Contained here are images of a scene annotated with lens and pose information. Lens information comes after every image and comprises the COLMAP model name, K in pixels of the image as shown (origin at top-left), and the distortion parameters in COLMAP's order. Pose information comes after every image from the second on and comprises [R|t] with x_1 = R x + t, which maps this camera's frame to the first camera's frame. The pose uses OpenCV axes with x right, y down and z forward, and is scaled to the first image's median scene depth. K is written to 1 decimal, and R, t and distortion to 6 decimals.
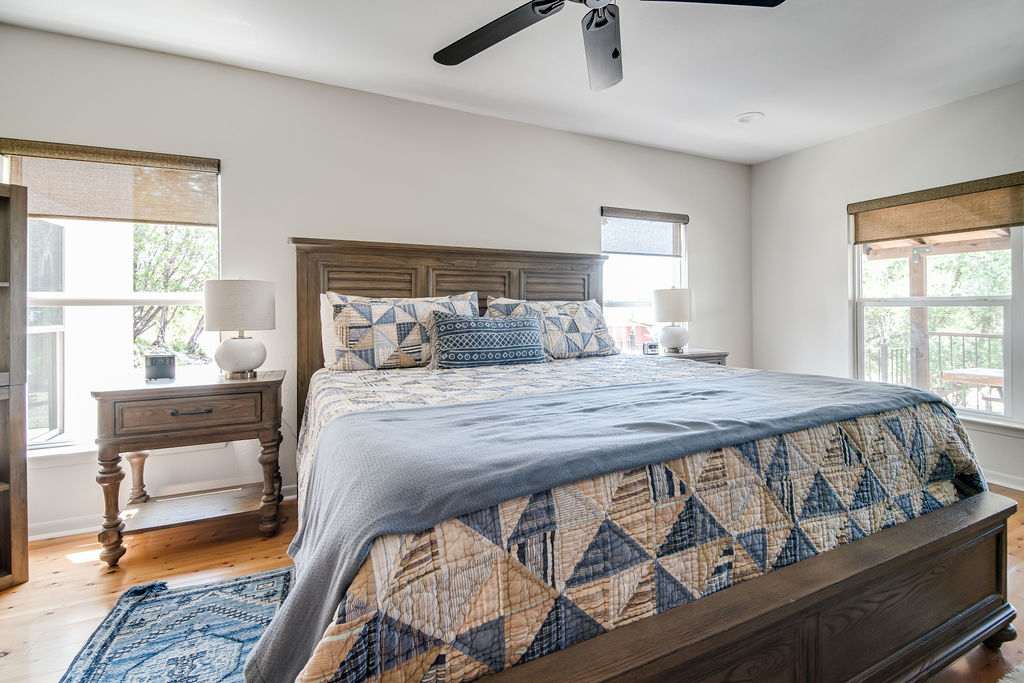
lens RADIAL K [[454.8, 0, 511.3], [0, 454.8, 309.9], [0, 0, 1]] dist [-0.008635, -0.000570]
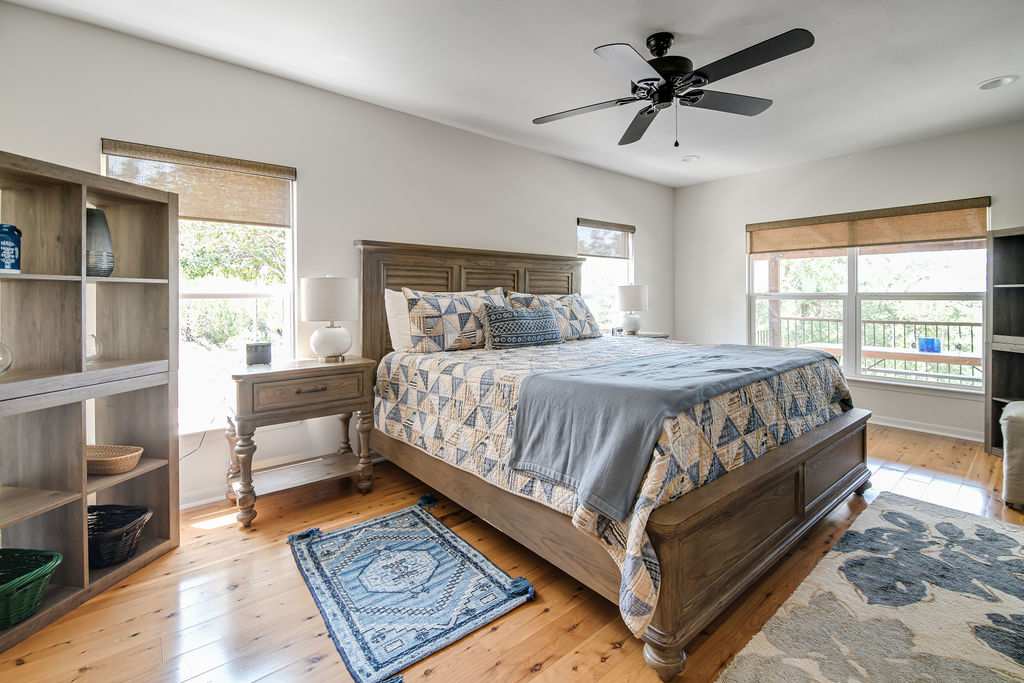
lens RADIAL K [[459.0, 0, 511.5], [0, 459.0, 301.4], [0, 0, 1]] dist [-0.001698, -0.000200]
pose [[0.967357, 0.000851, 0.253417, -0.446196], [-0.002902, 0.999966, 0.007720, -0.014029], [-0.253402, -0.008203, 0.967326, -0.249945]]
